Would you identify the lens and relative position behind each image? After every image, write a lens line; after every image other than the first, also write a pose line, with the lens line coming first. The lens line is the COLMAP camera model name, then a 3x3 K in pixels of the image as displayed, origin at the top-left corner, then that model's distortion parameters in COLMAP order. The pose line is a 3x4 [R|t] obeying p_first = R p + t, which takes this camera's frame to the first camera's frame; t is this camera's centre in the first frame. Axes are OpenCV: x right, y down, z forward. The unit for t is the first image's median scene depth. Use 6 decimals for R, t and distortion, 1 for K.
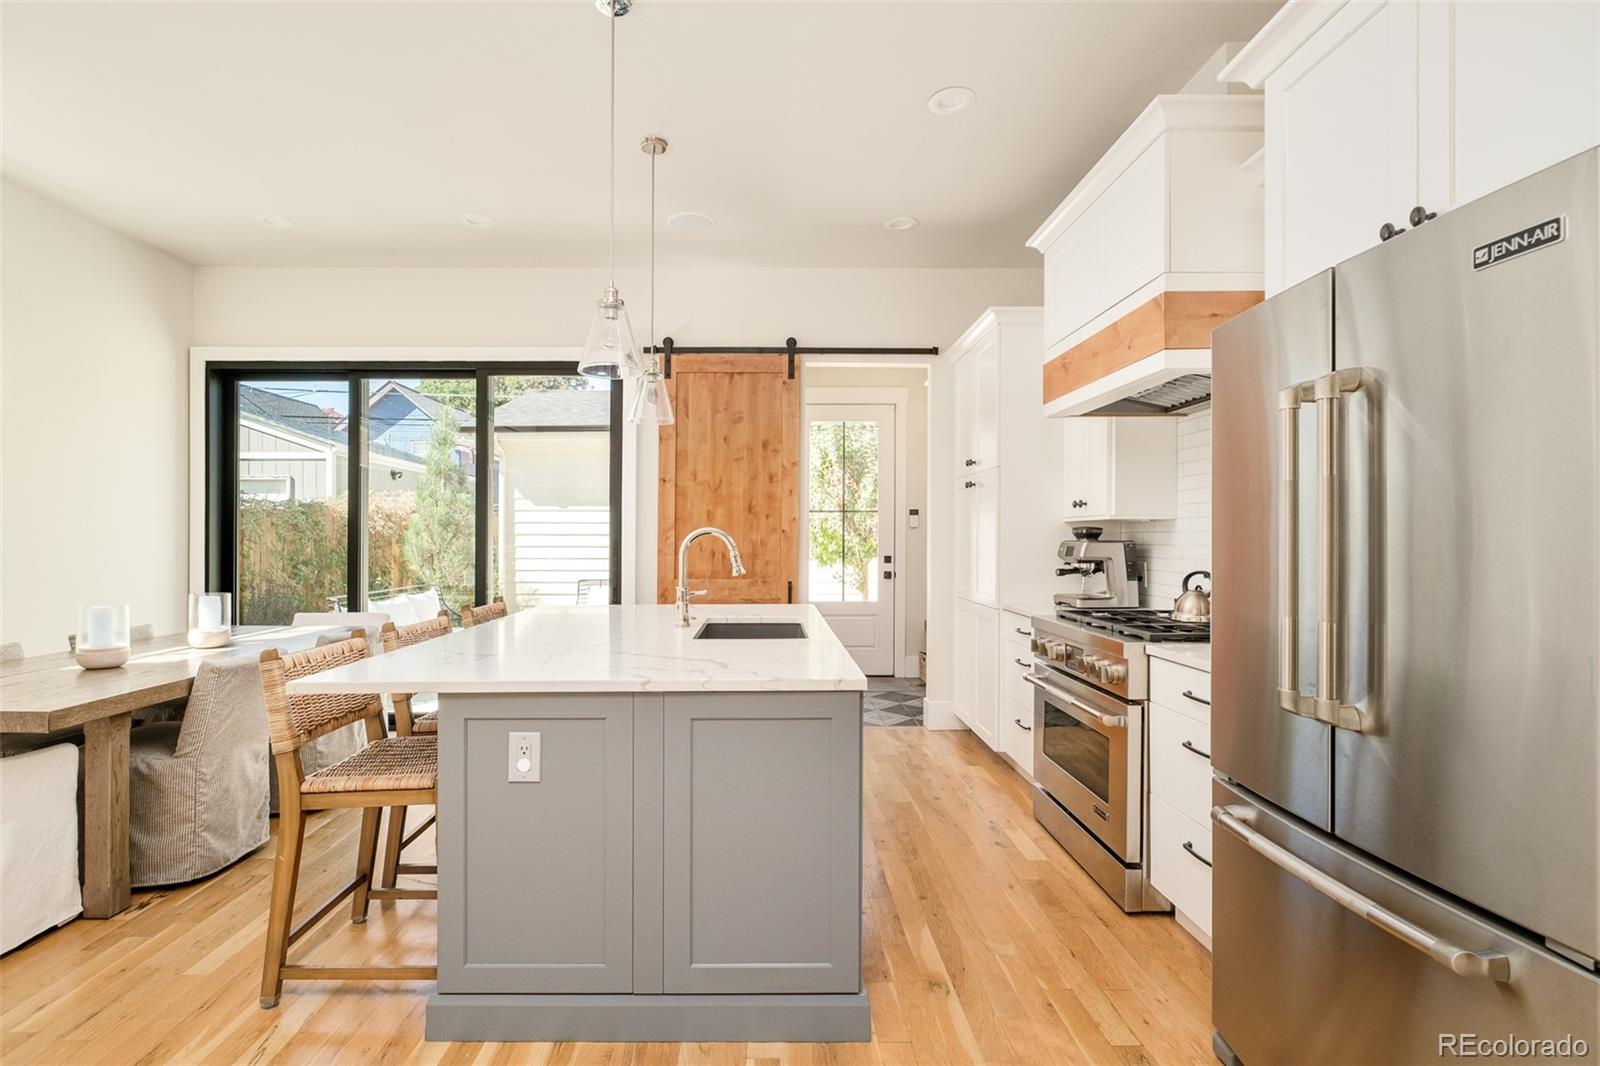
lens RADIAL K [[780.8, 0, 770.0], [0, 780.8, 532.8], [0, 0, 1]] dist [-0.003693, -0.000578]
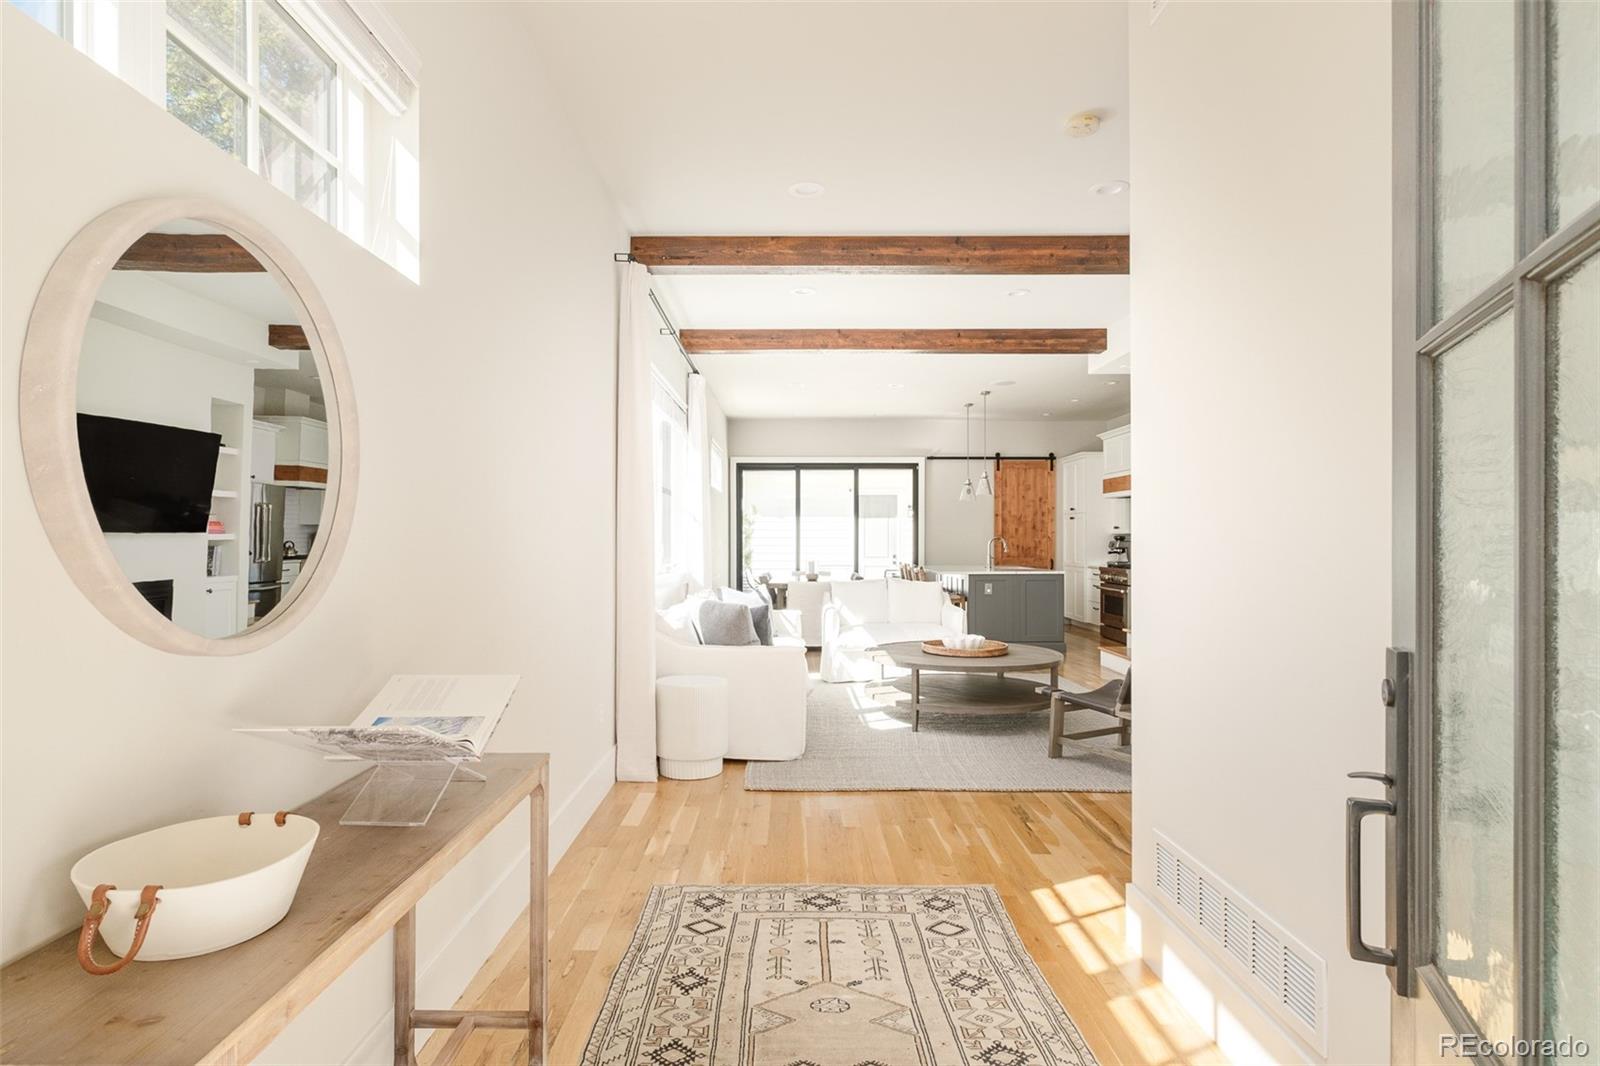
lens RADIAL K [[855.0, 0, 772.1], [0, 855.0, 532.2], [0, 0, 1]] dist [-0.002407, -0.000533]
pose [[0.999672, -0.001391, -0.025591, -0.559996], [0.001358, 0.999998, -0.001319, -0.014526], [0.025592, 0.001283, 0.999672, -1.546257]]
